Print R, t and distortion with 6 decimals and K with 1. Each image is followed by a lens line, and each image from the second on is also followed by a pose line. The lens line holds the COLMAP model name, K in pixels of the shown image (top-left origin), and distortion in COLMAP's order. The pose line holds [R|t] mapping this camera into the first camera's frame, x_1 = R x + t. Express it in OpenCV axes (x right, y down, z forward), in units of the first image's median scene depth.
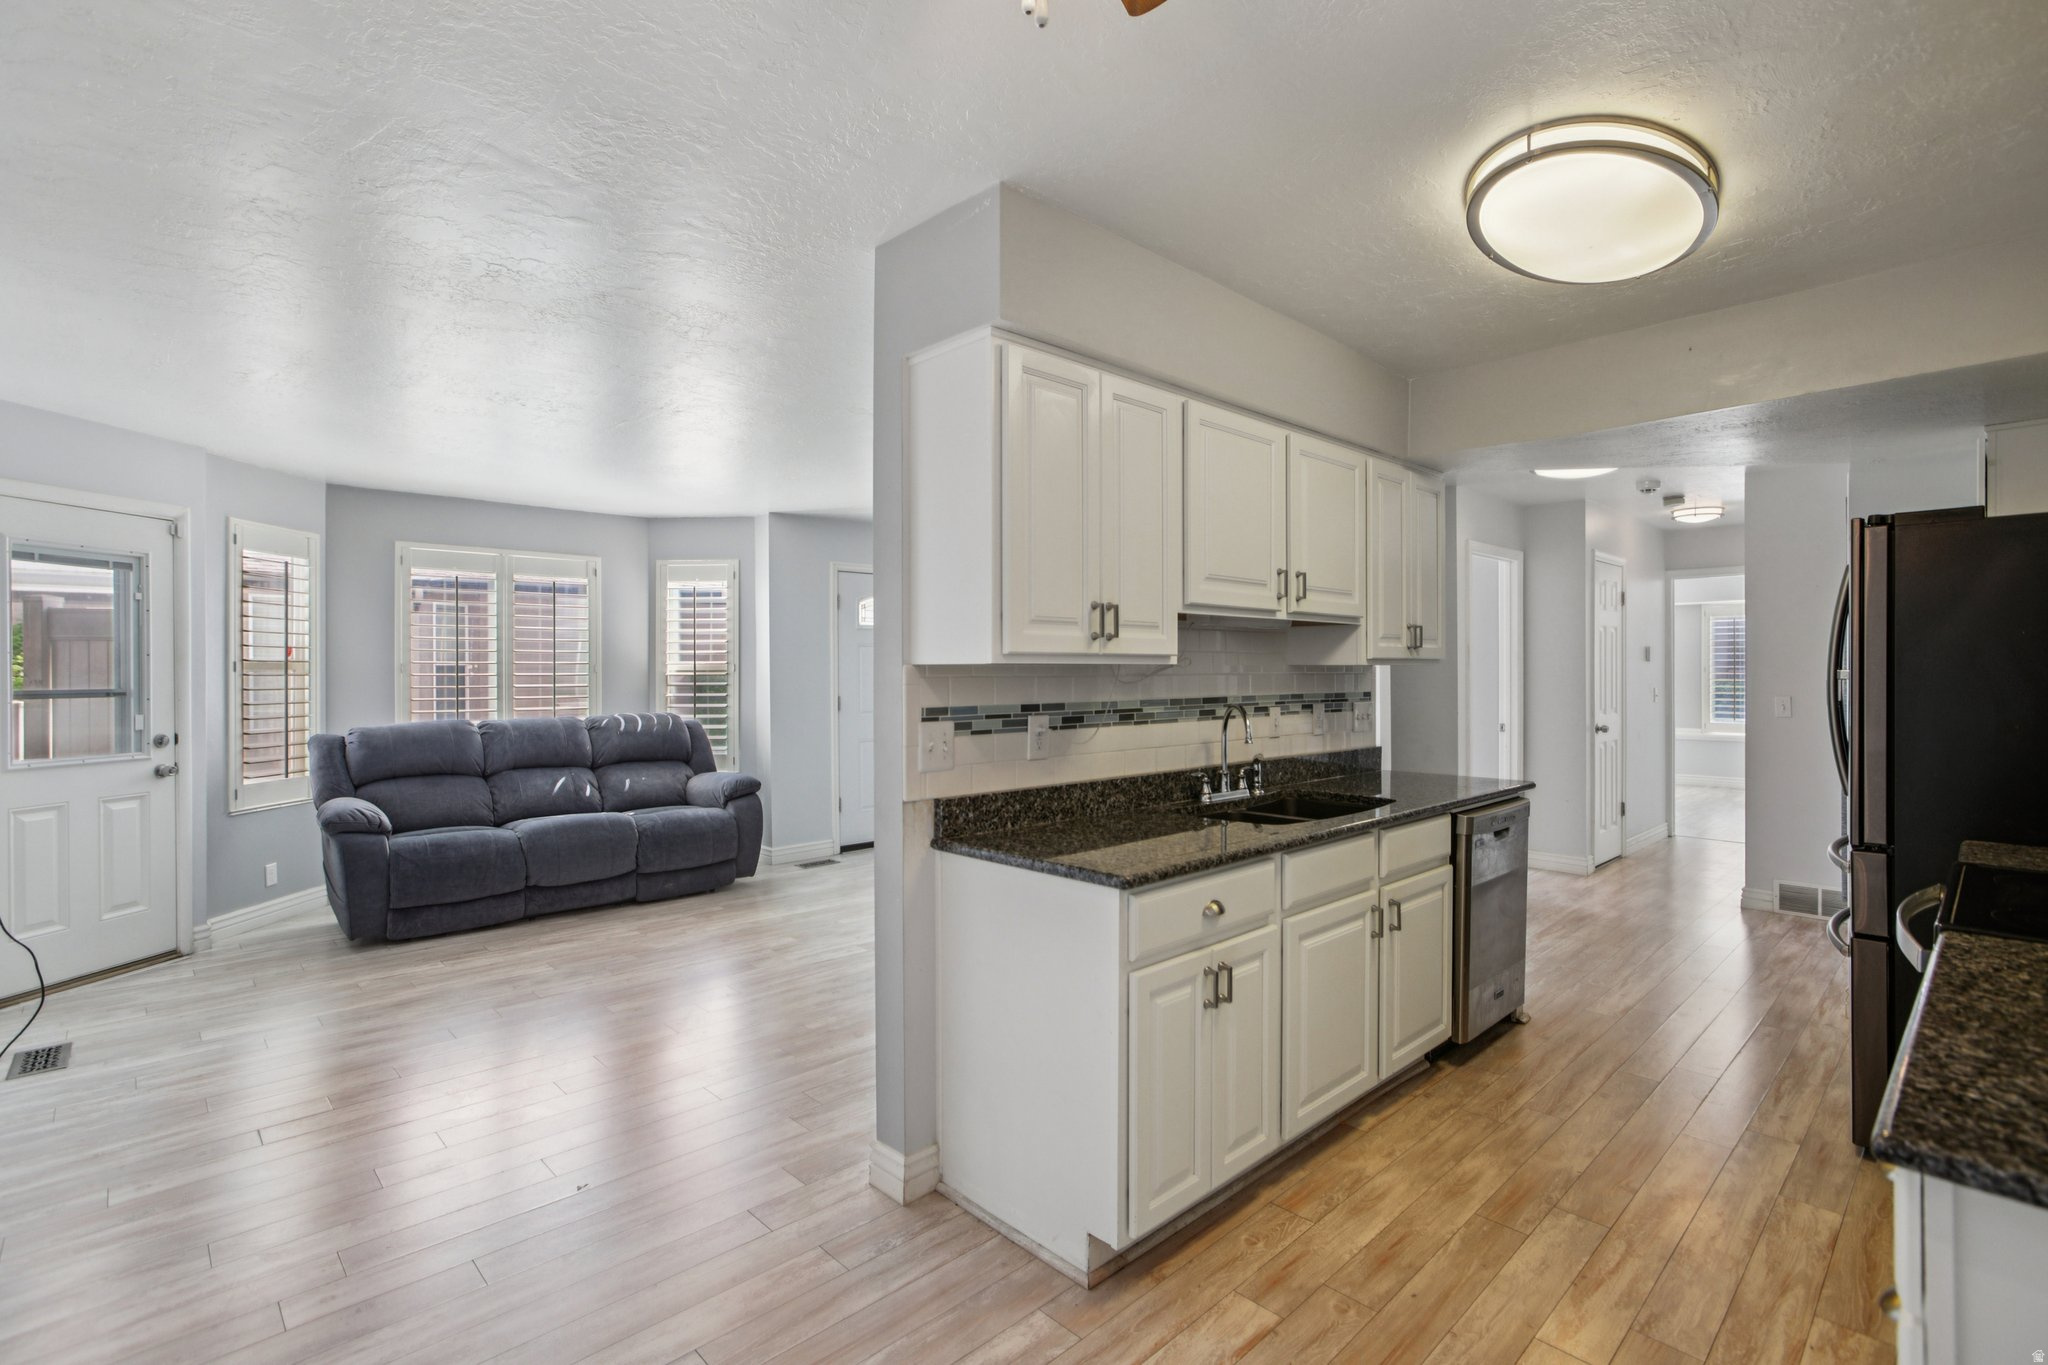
lens RADIAL K [[954.7, 0, 1017.8], [0, 954.7, 671.6], [0, 0, 1]] dist [-0.040184, 0.015110]
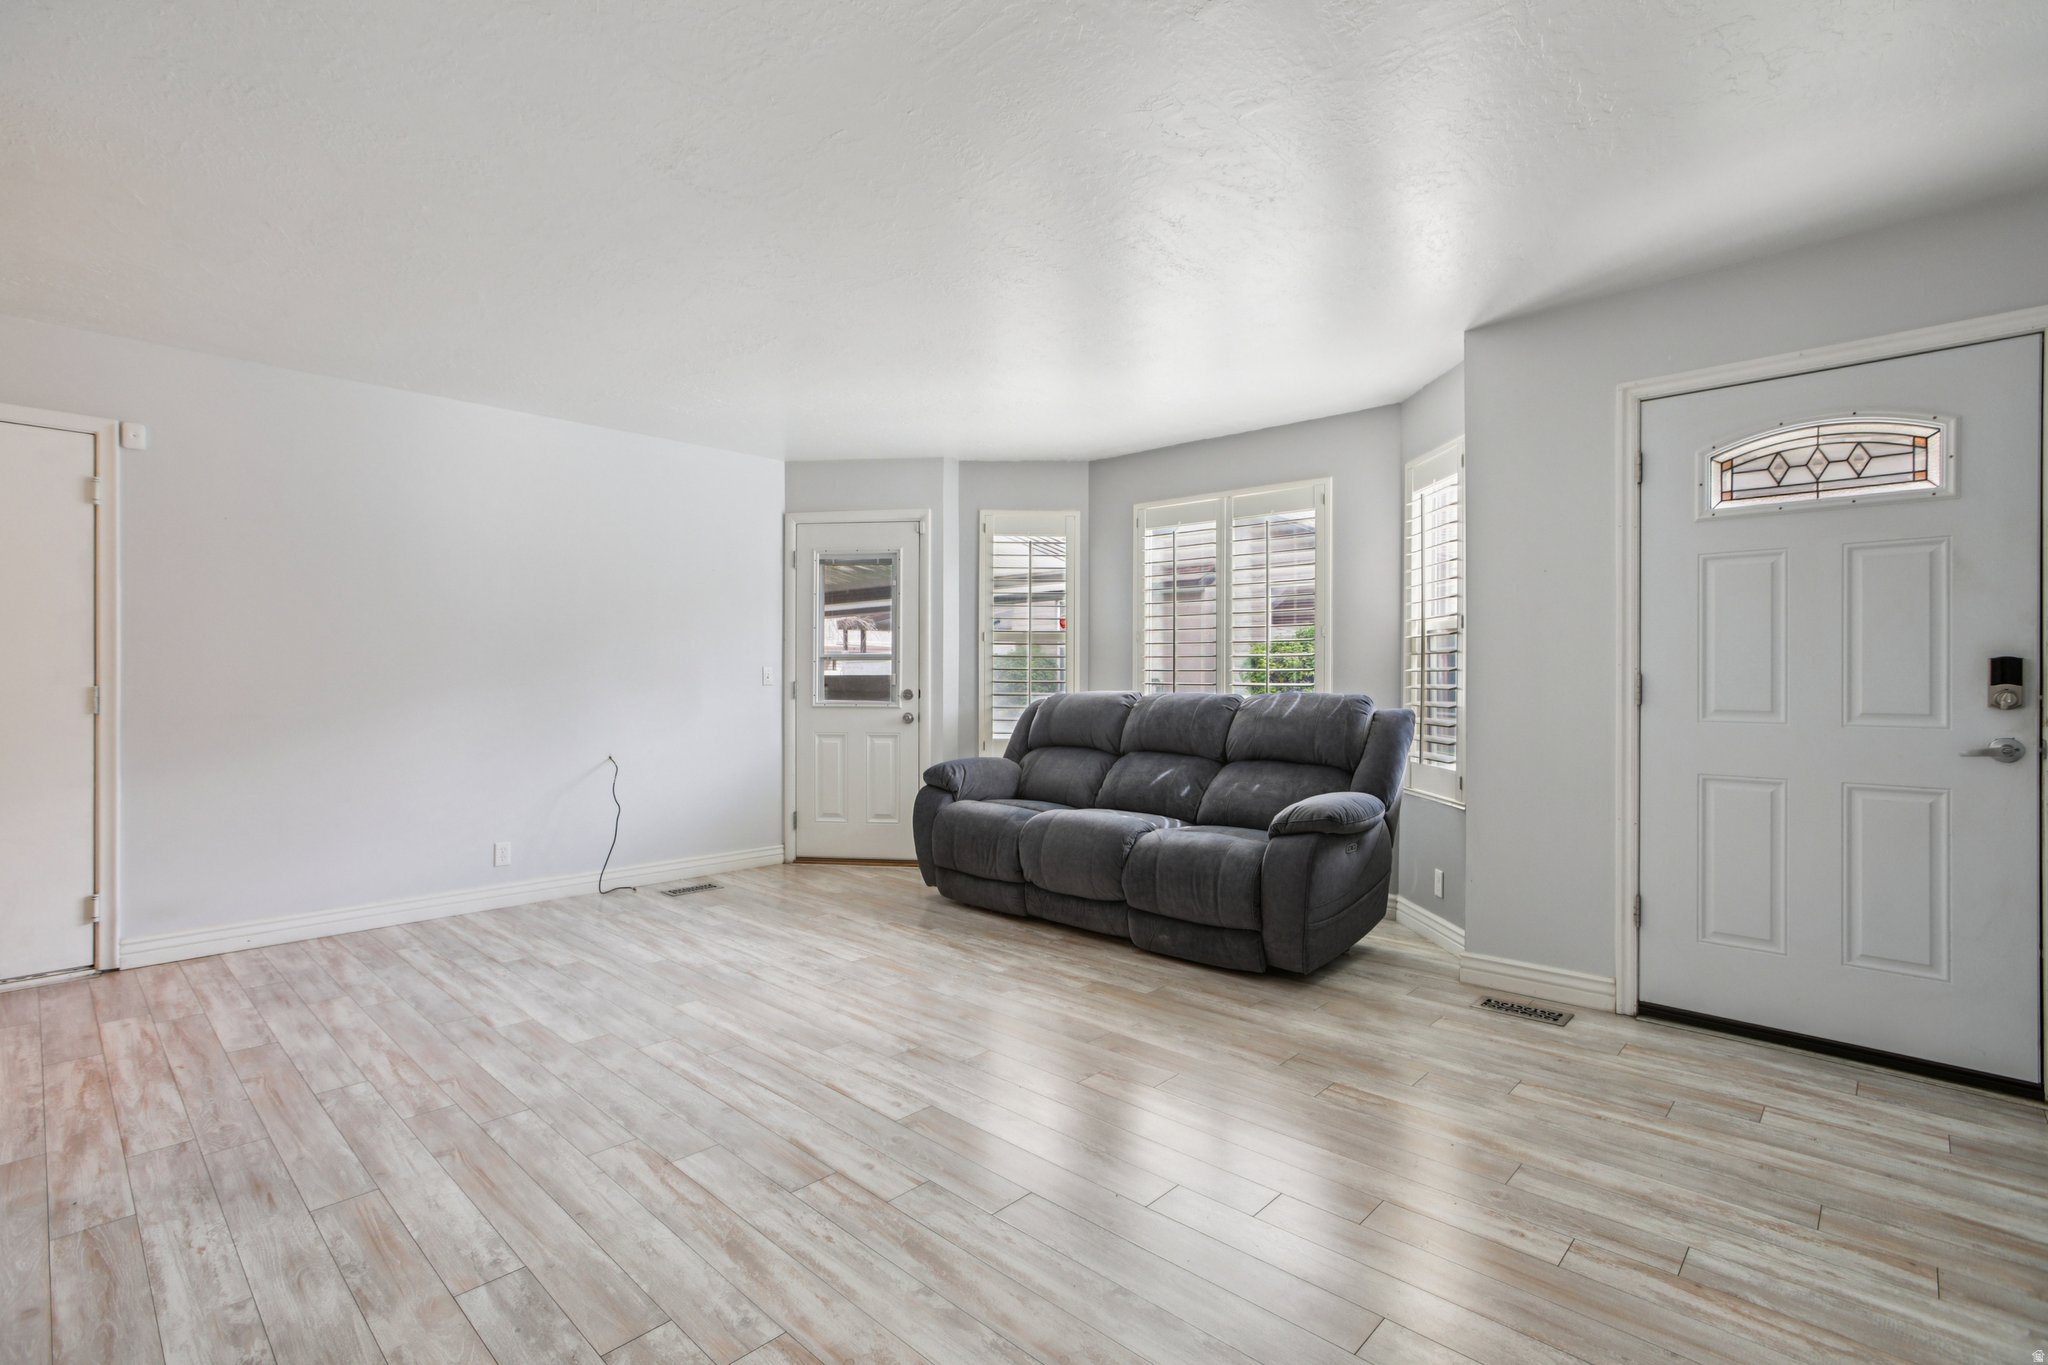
lens RADIAL K [[954.7, 0, 1017.8], [0, 954.7, 671.6], [0, 0, 1]] dist [-0.040184, 0.015110]
pose [[0.051832, -0.004722, -0.998645, 0.370780], [-0.008428, 0.999951, -0.005166, 0.045397], [0.998620, 0.008685, 0.051790, 1.015050]]
